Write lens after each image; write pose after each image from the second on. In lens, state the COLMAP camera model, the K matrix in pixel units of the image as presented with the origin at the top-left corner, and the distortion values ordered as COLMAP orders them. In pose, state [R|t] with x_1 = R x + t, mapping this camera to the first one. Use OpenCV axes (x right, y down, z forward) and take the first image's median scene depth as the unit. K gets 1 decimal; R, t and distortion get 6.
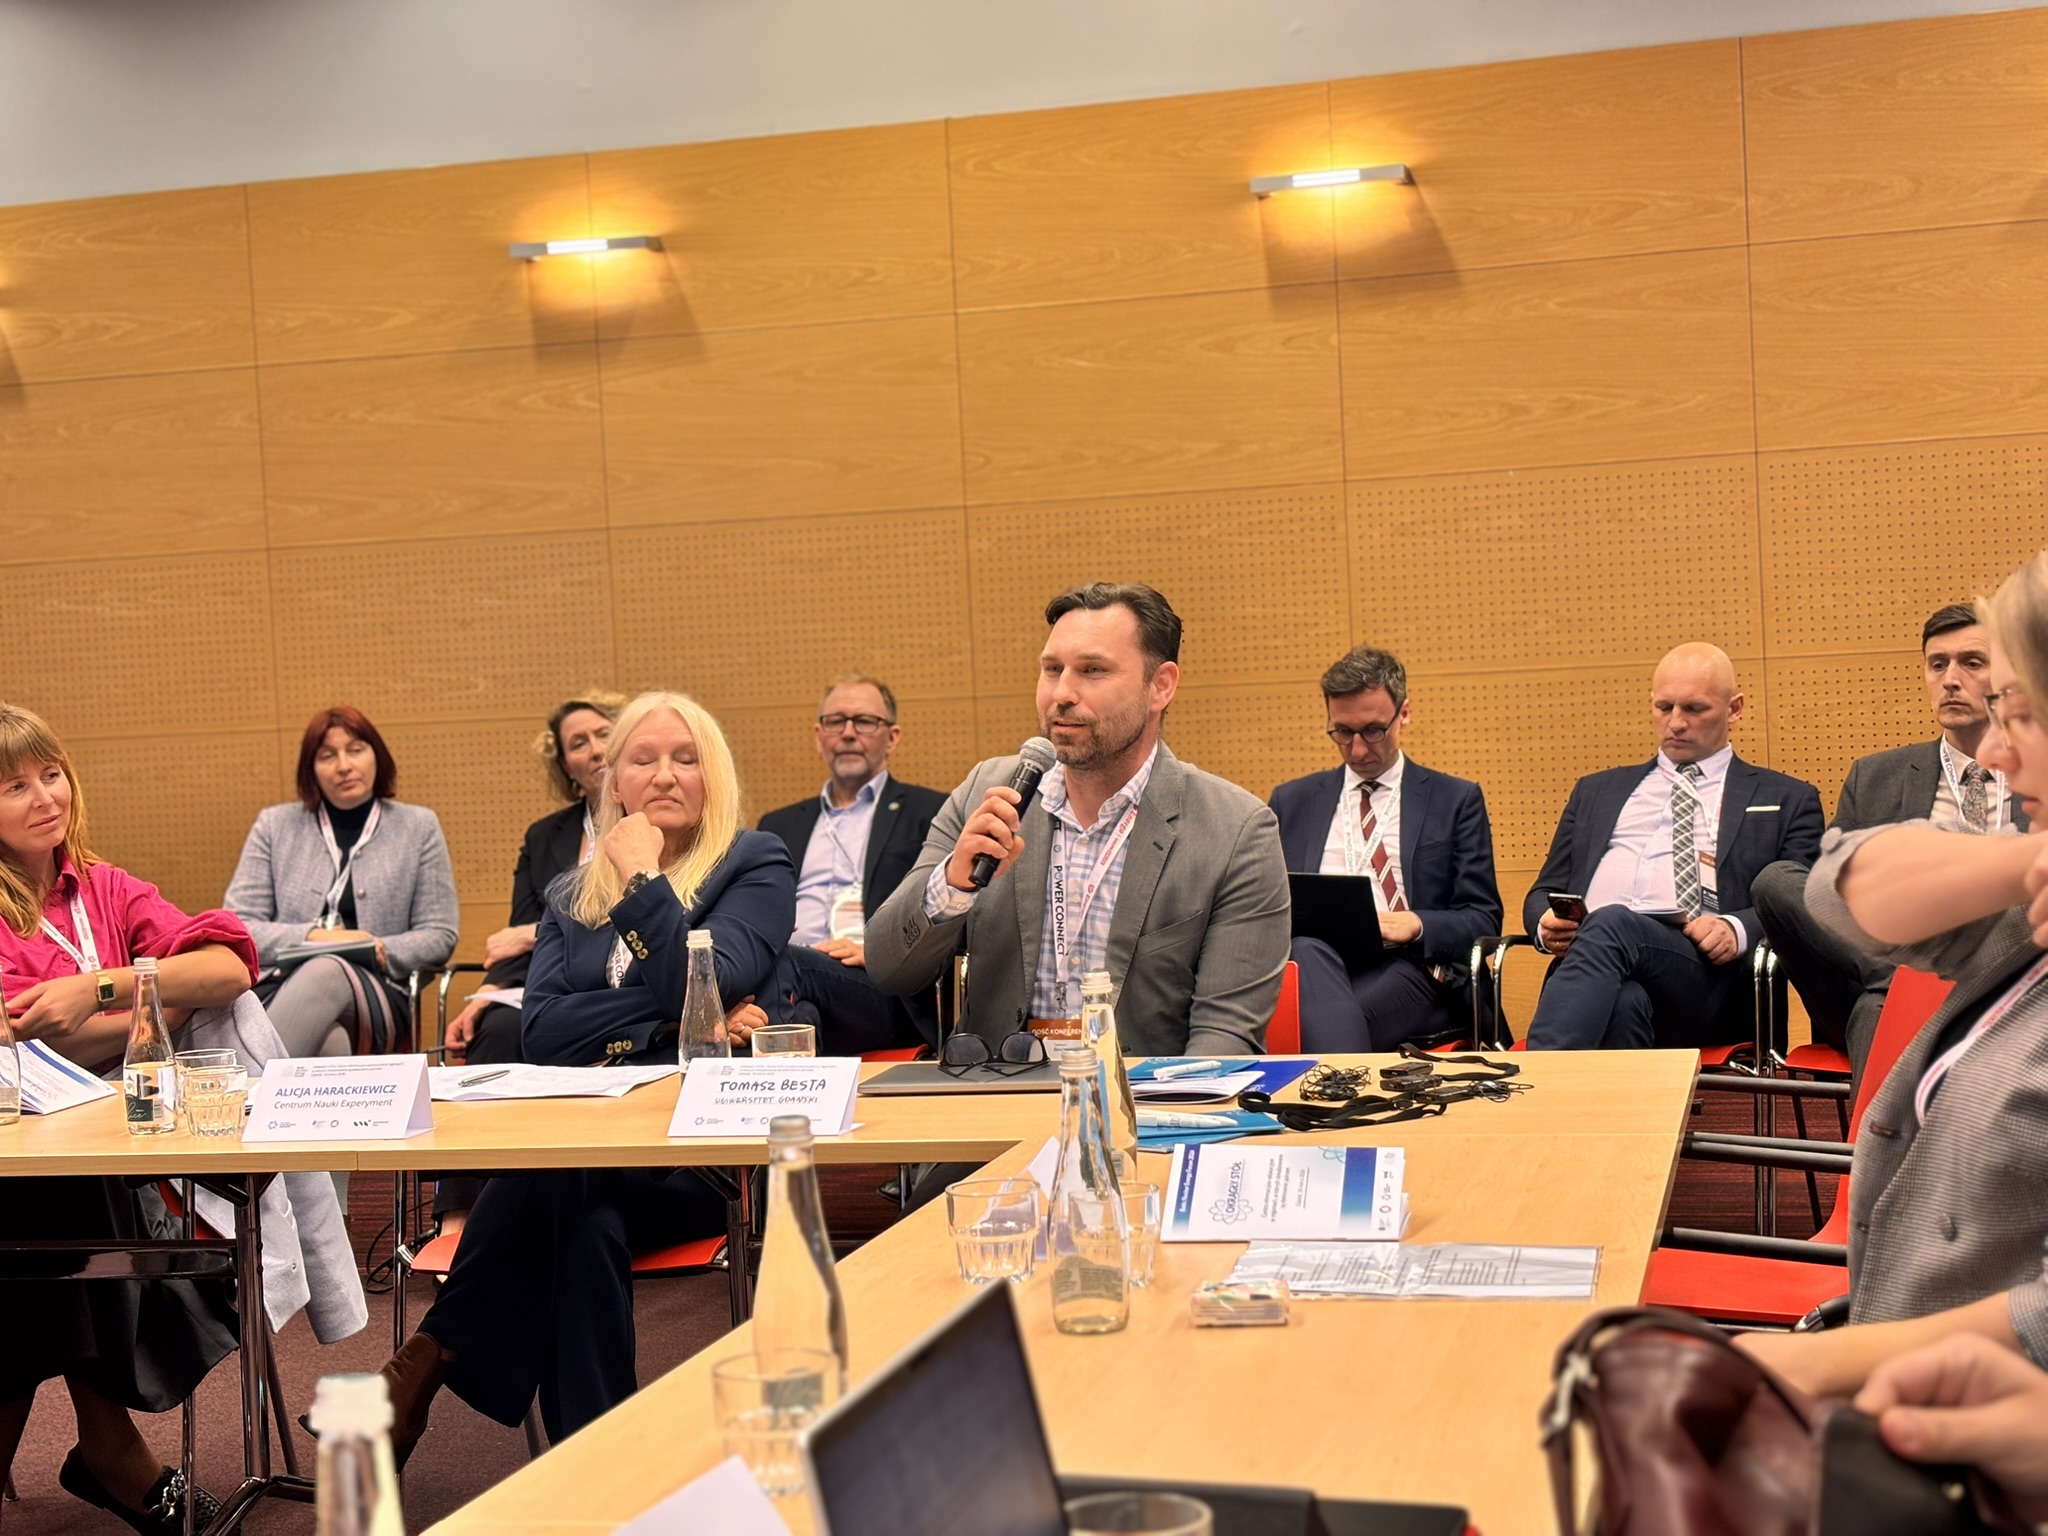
lens RADIAL K [[3062.0, 0, 1006.5], [0, 3062.0, 754.6], [0, 0, 1]] dist [0.170881, 0.000000]
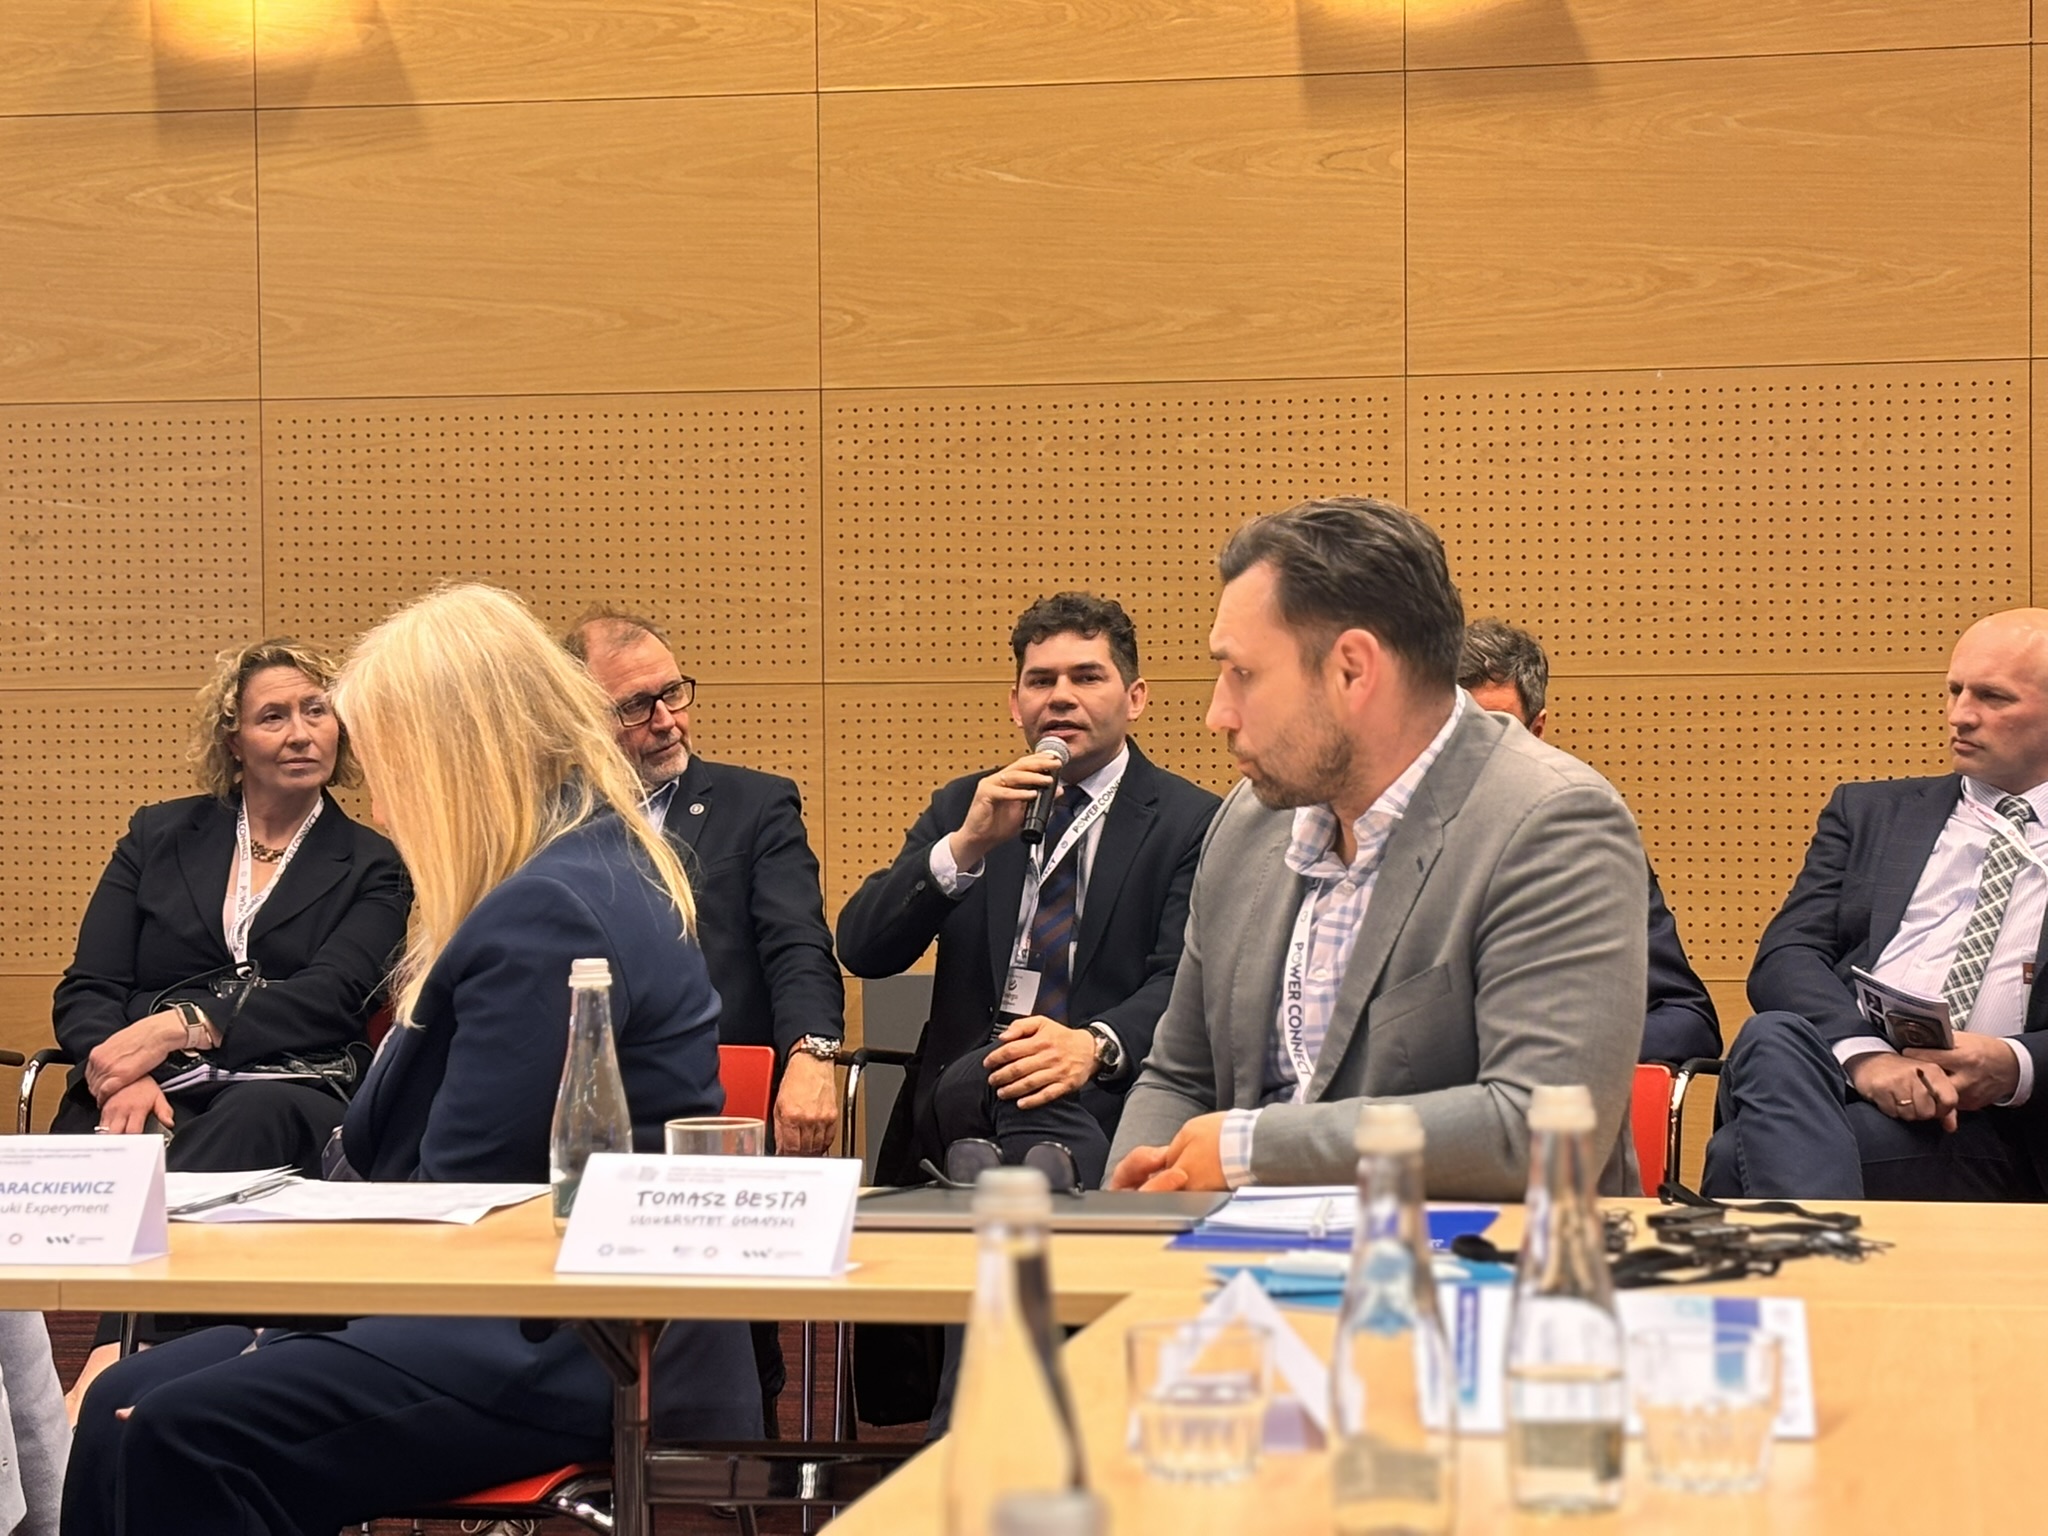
lens RADIAL K [[4656.2, 0, 996.0], [0, 4656.2, 767.4], [0, 0, 1]] dist [0.203567, 0.000000]
pose [[0.997461, 0.039992, 0.058927, -0.032485], [-0.039211, 0.999128, -0.014349, 0.012132], [-0.059450, 0.012002, 0.998159, 0.012019]]
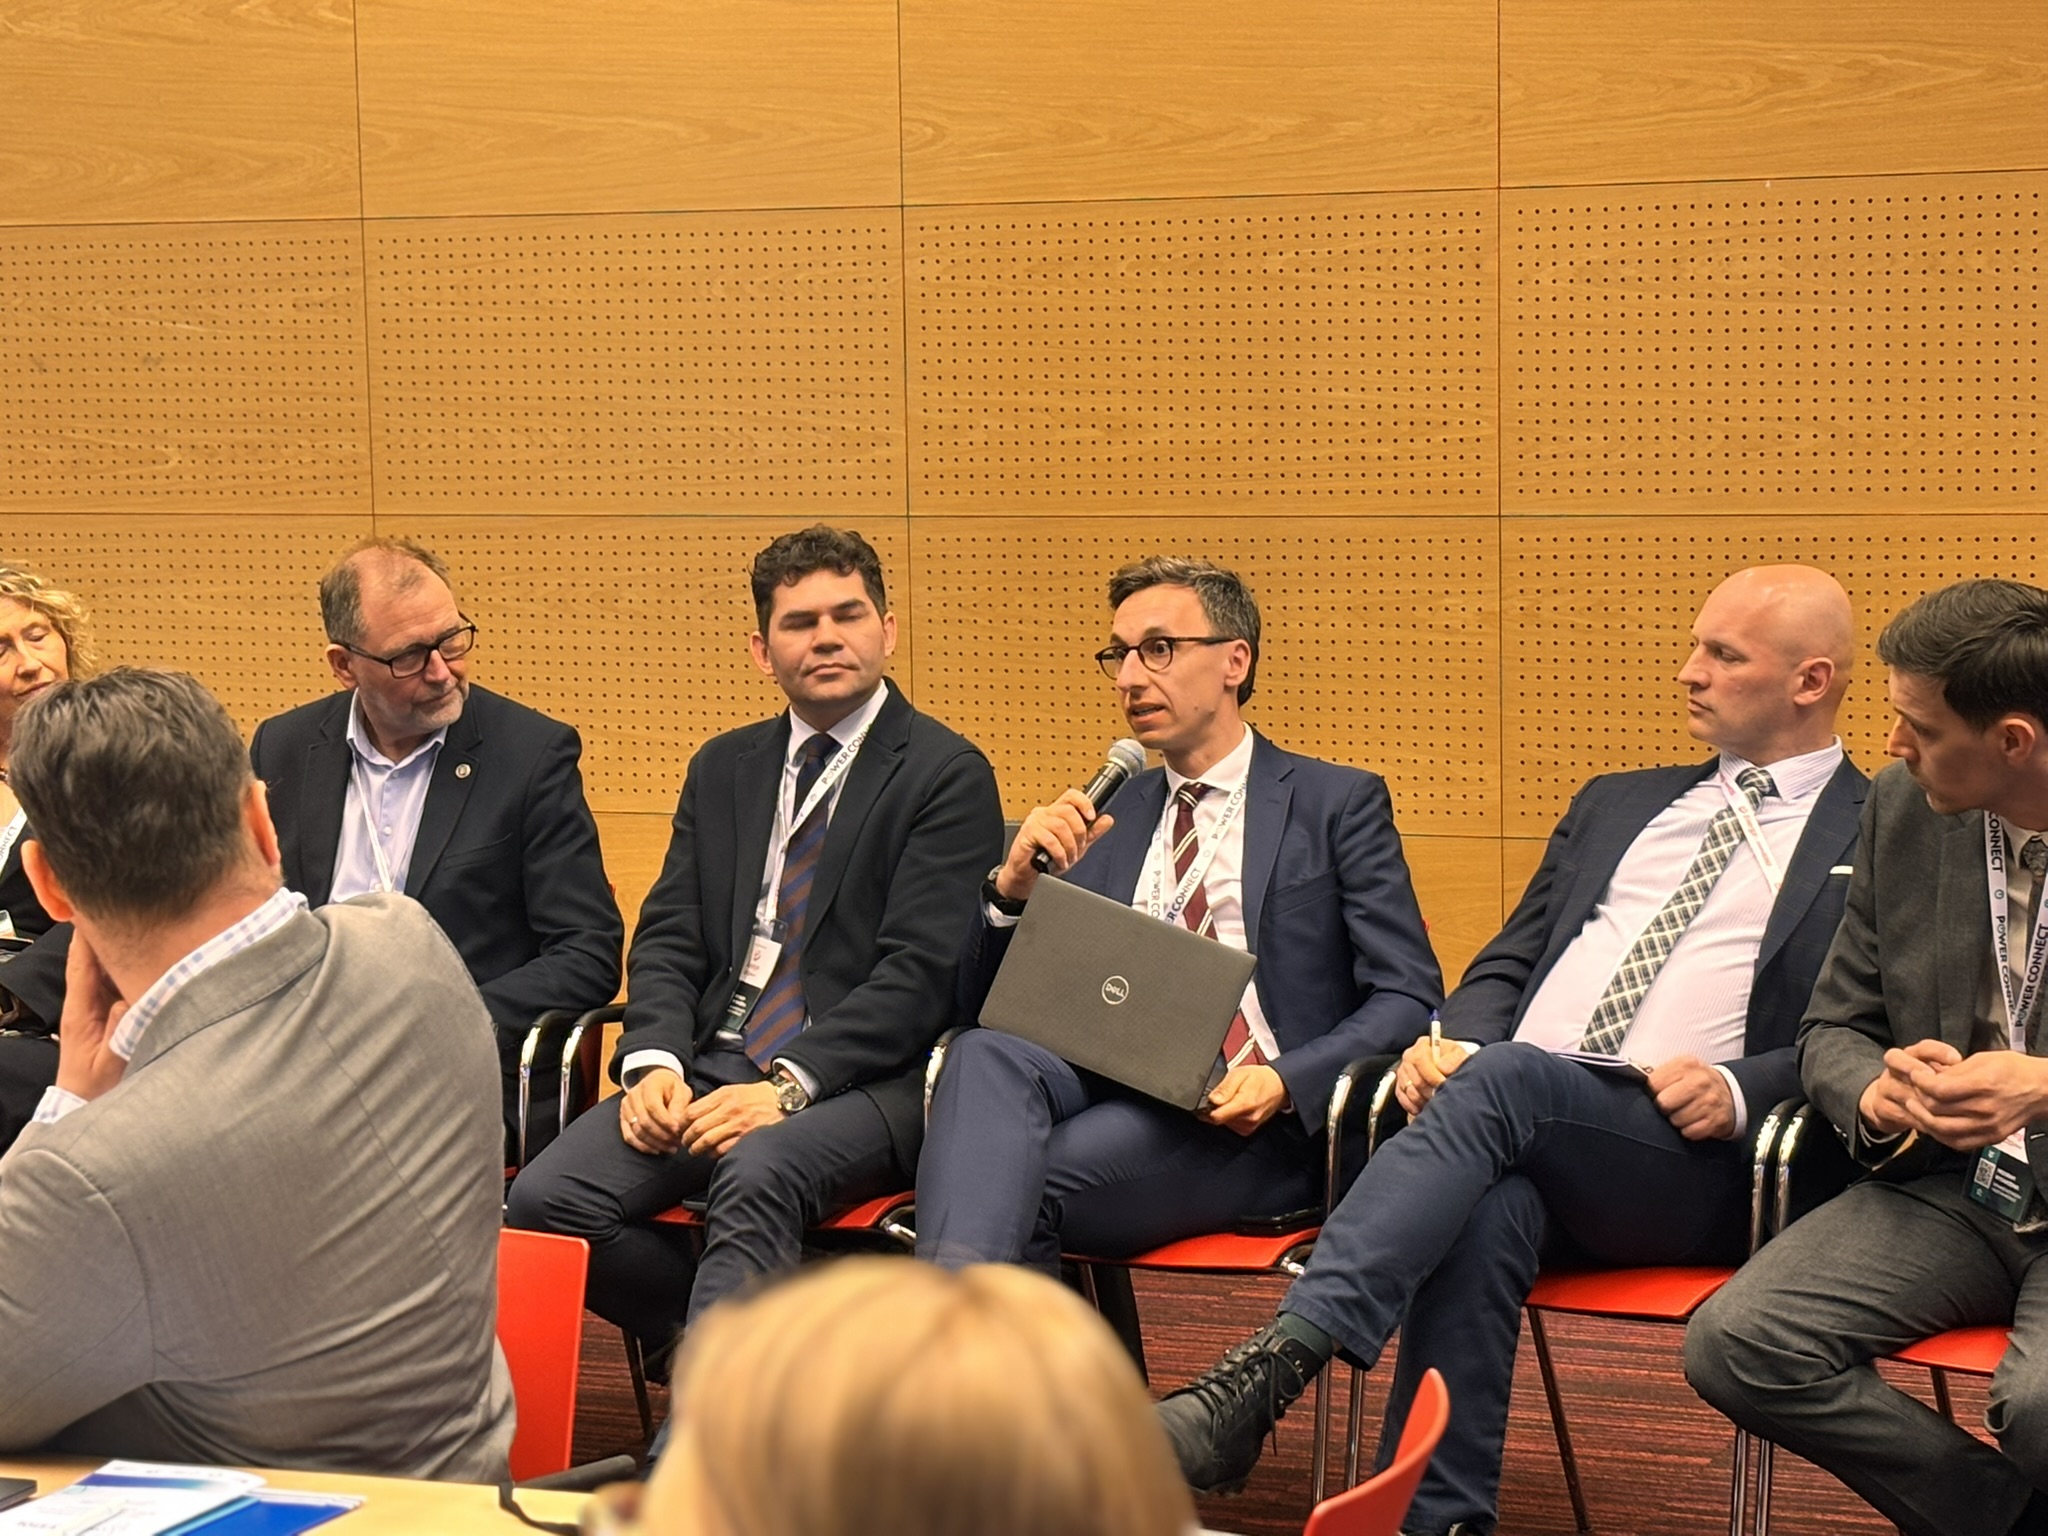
lens RADIAL K [[4656.2, 0, 1017.1], [0, 4656.2, 755.7], [0, 0, 1]] dist [0.203567, 0.000000]
pose [[0.989715, 0.044926, -0.135814, 0.146110], [-0.034433, 0.996308, 0.078642, -0.046800], [0.138846, -0.073157, 0.987608, 0.068040]]
